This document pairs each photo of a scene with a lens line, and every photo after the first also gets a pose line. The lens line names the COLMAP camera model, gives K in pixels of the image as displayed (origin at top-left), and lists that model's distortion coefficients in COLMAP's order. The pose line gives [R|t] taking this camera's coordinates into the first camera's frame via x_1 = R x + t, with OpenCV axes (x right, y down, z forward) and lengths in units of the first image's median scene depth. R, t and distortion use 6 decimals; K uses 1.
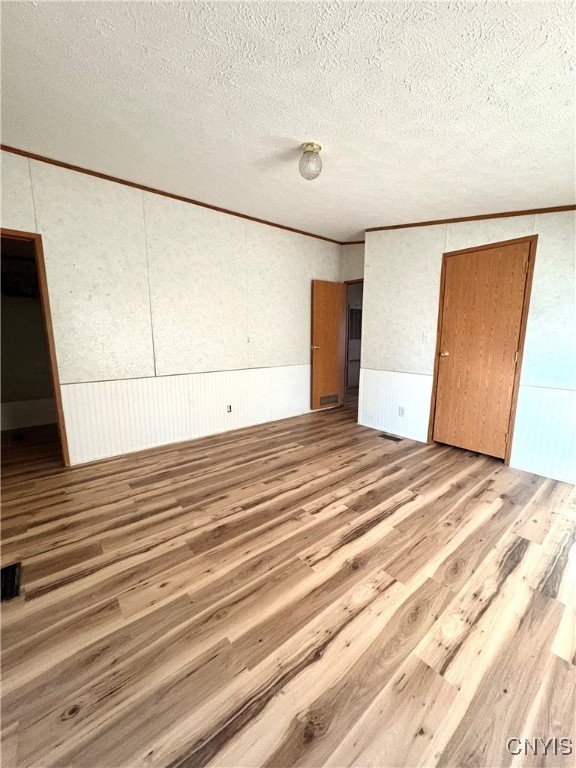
lens RADIAL K [[303.9, 0, 288.0], [0, 303.9, 384.0], [0, 0, 1]] dist [0.000475, -0.000390]
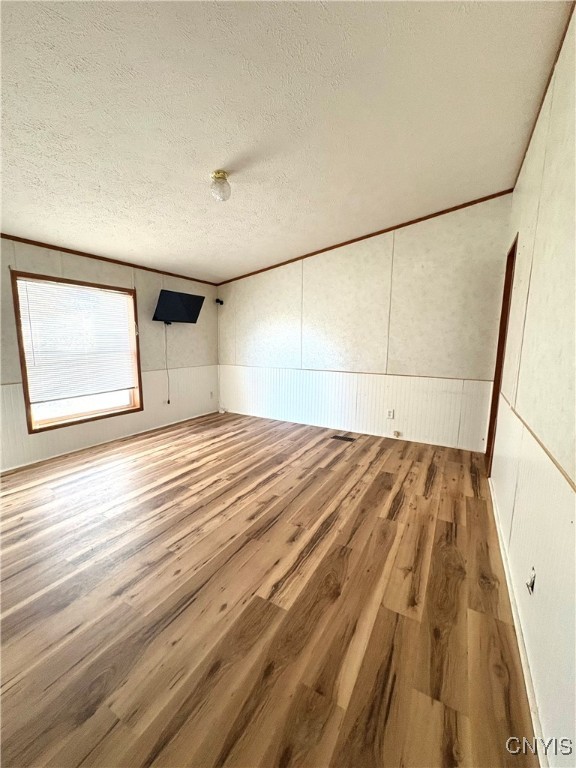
lens RADIAL K [[303.9, 0, 288.0], [0, 303.9, 384.0], [0, 0, 1]] dist [0.000475, -0.000390]
pose [[-0.935978, 0.037746, -0.350029, 0.217263], [-0.068413, 0.955783, 0.286004, -0.288039], [0.345347, 0.291640, -0.892010, 1.889665]]
